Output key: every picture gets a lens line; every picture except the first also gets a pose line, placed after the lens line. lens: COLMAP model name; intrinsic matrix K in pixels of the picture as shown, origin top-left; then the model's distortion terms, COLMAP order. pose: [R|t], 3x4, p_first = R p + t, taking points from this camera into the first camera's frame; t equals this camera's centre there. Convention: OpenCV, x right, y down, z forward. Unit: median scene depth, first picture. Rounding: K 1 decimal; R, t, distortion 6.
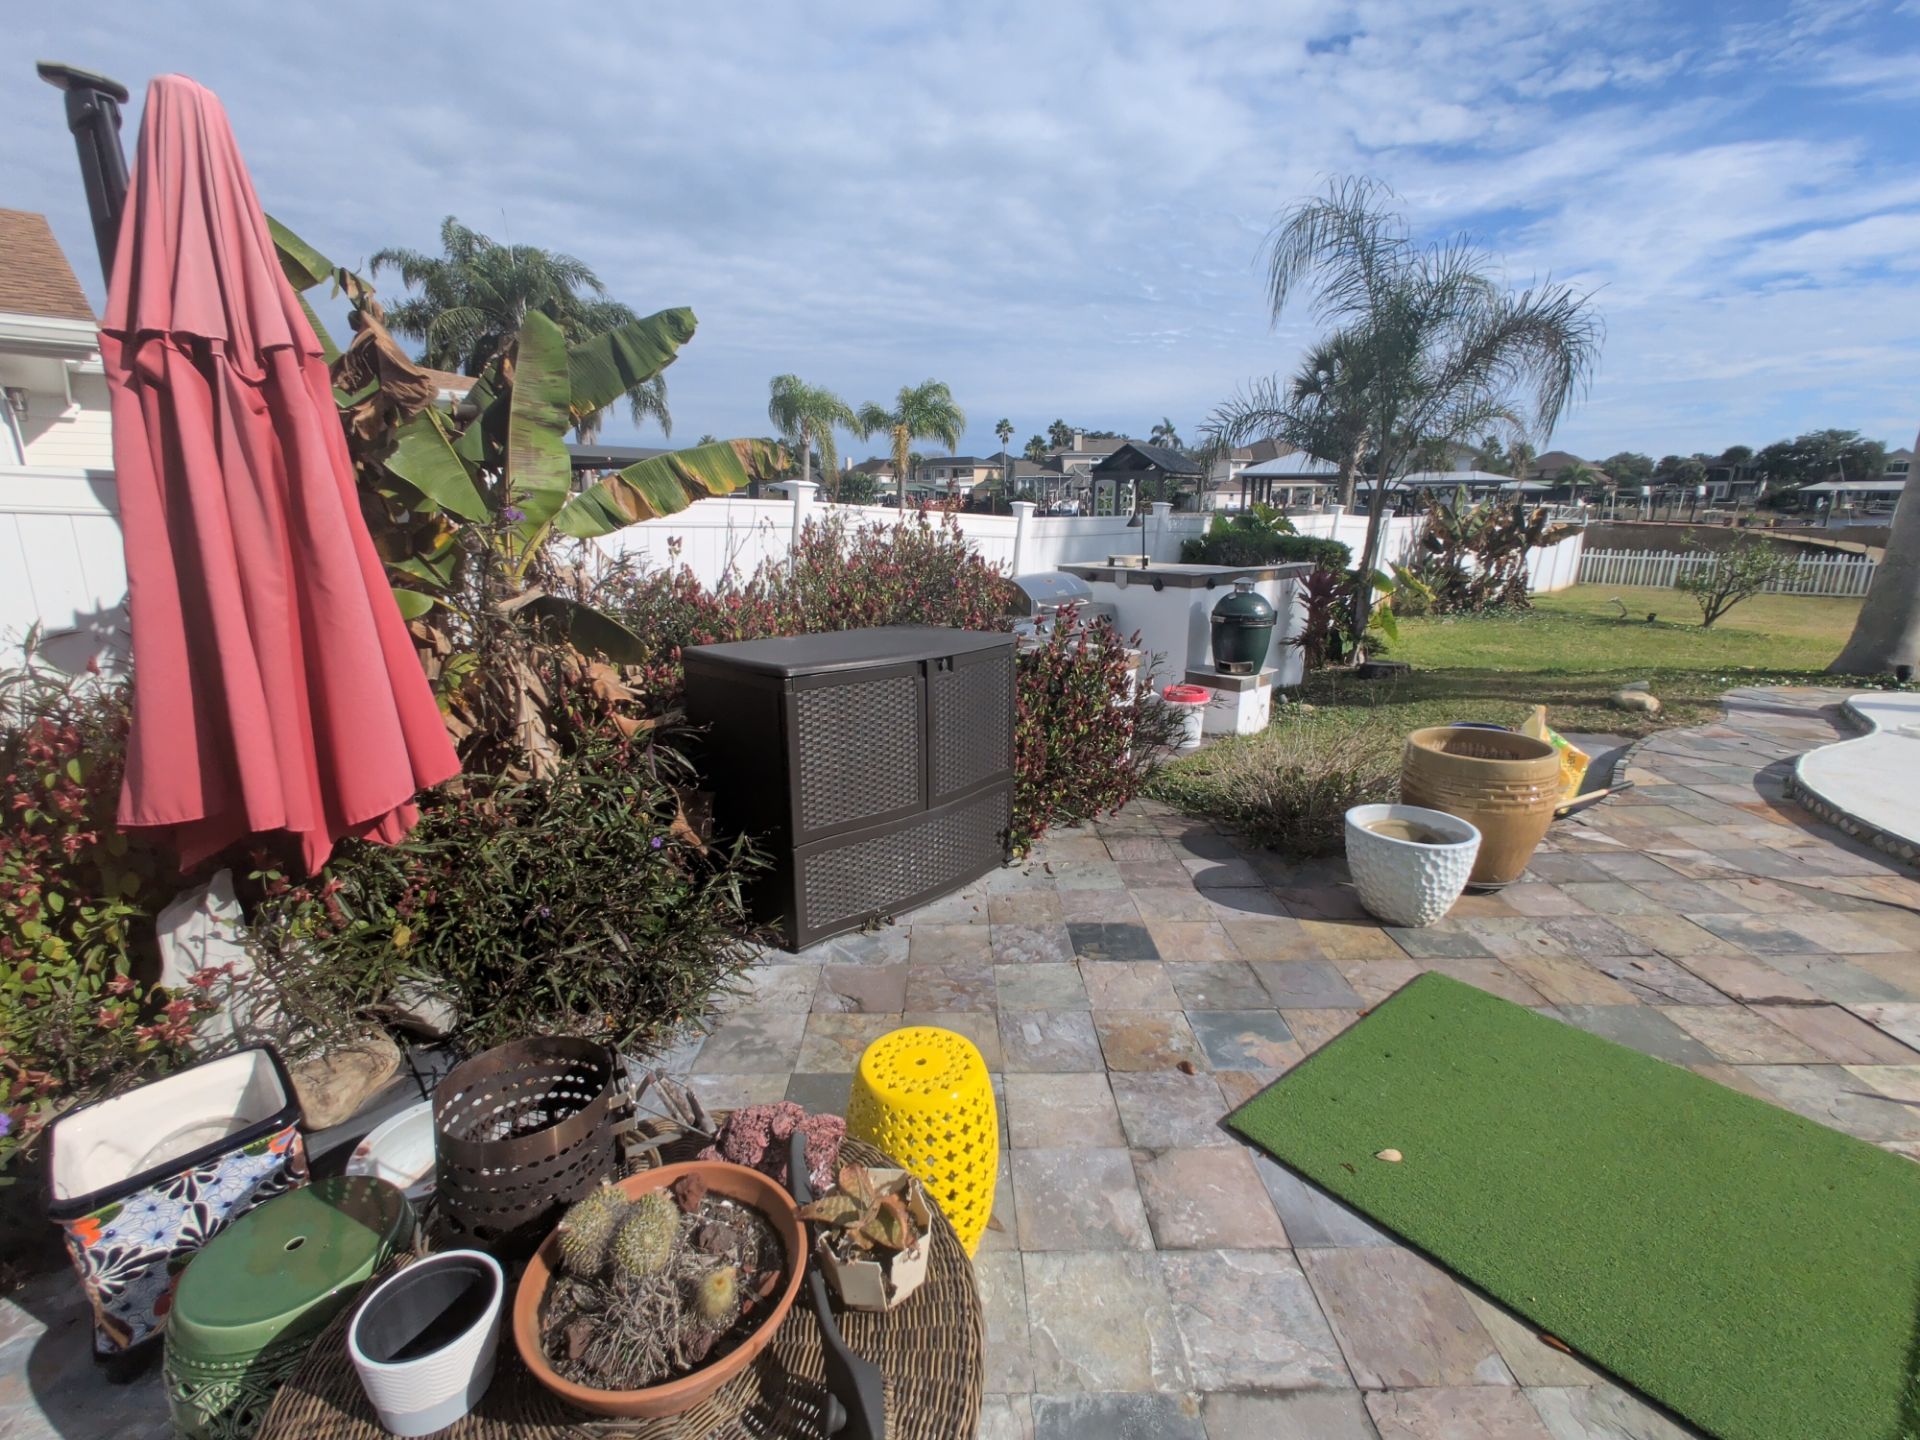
lens RADIAL K [[850.4, 0, 952.3], [0, 850.4, 711.4], [0, 0, 1]] dist [0.016332, -0.006413]
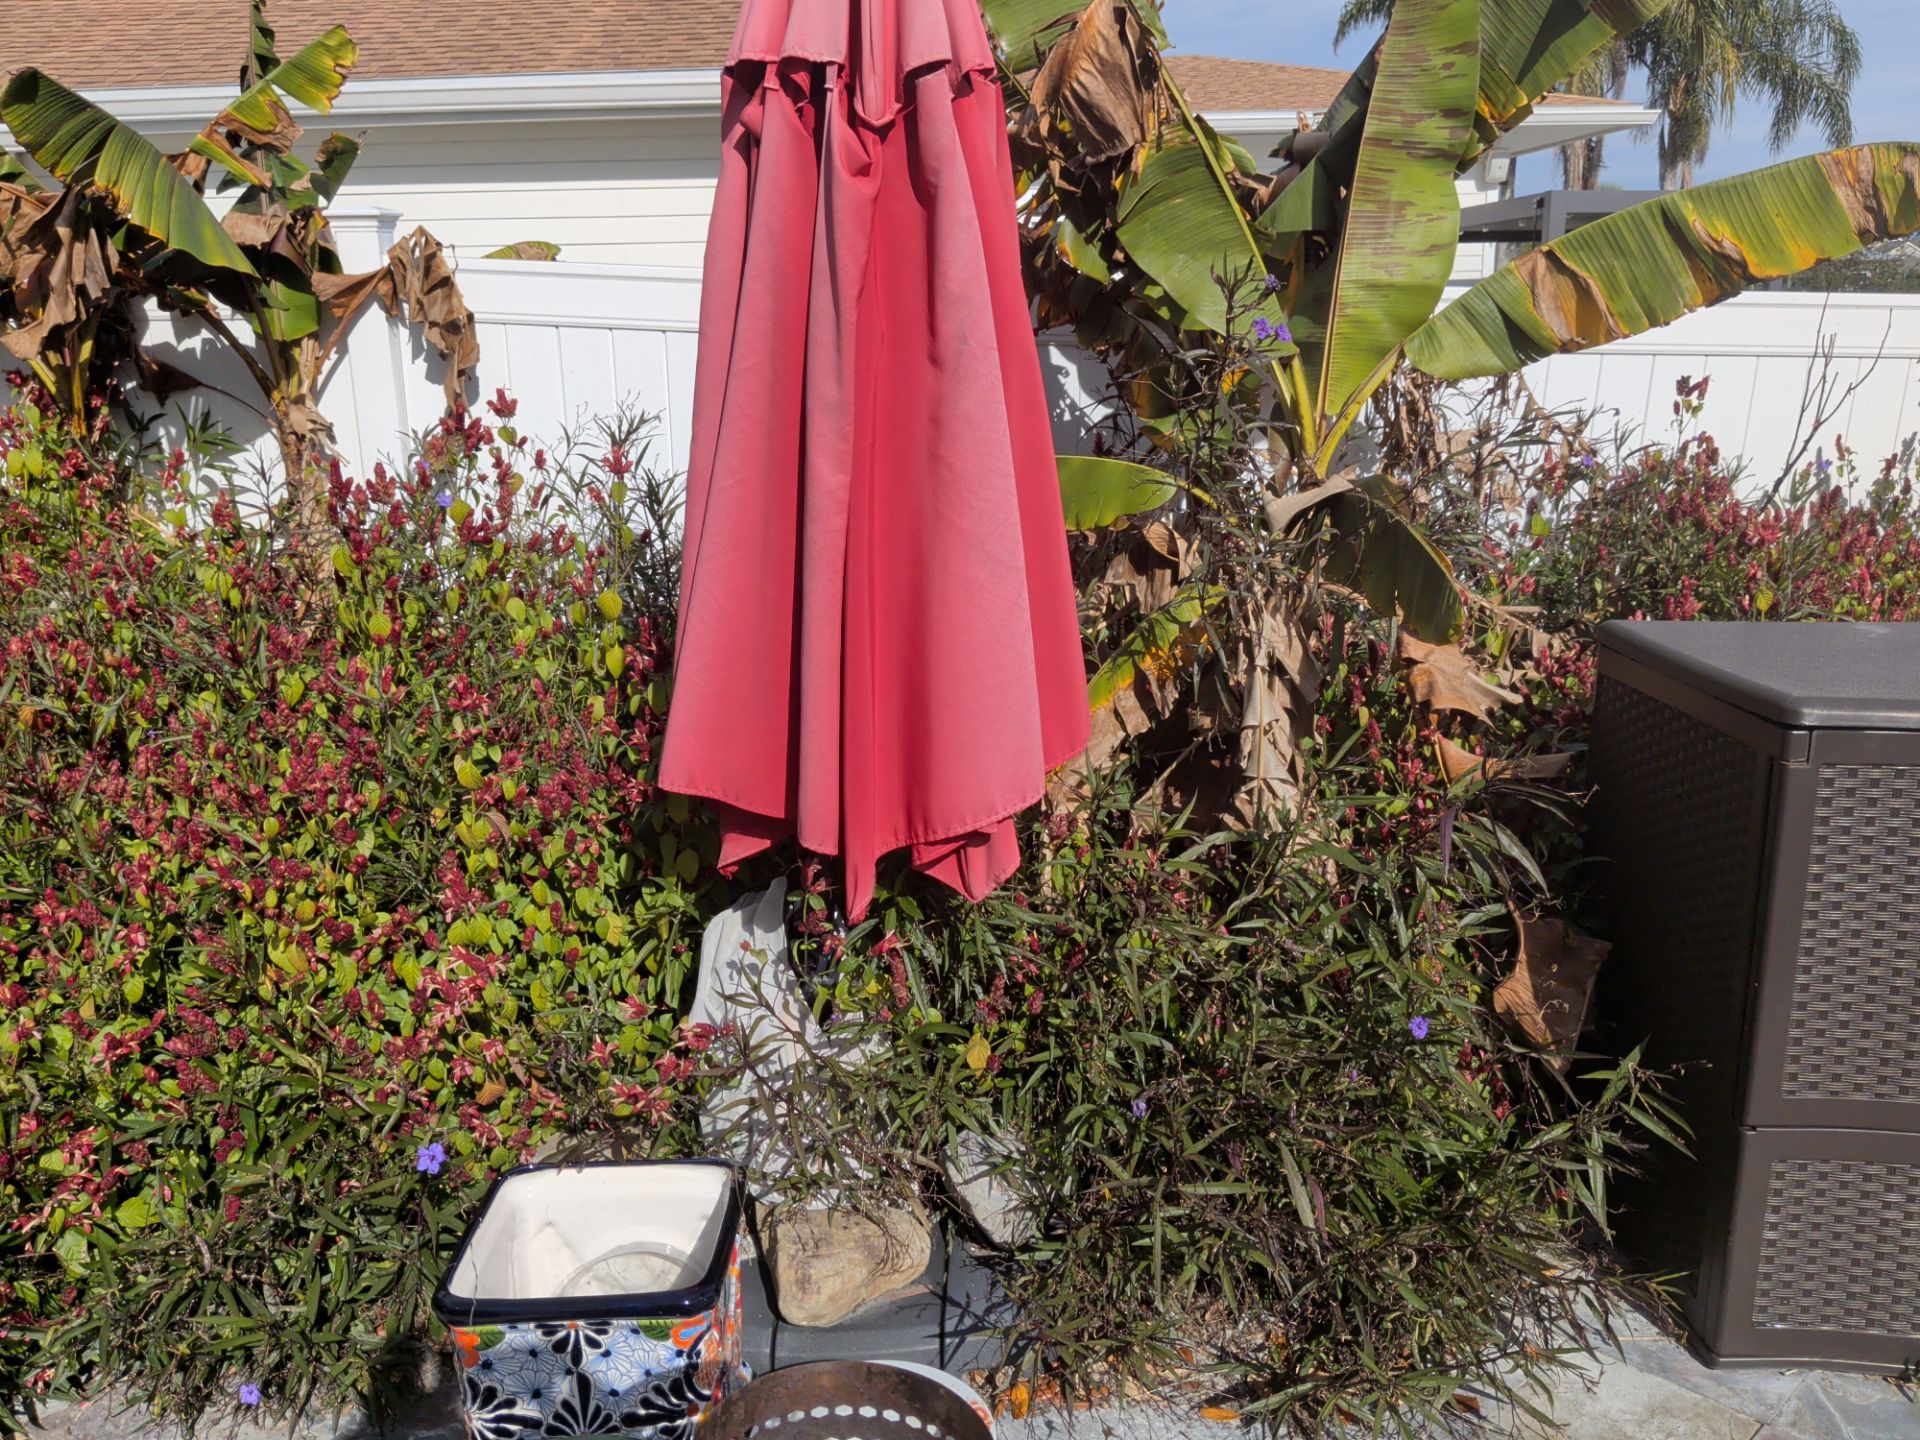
lens RADIAL K [[1616.0, 0, 960.2], [0, 1616.0, 708.4], [0, 0, 1]] dist [0.079918, -0.141285]
pose [[0.703532, 0.160822, -0.692228, 0.066225], [-0.158002, 0.985075, 0.068276, -0.037062], [0.692877, 0.061340, 0.718442, 0.142018]]
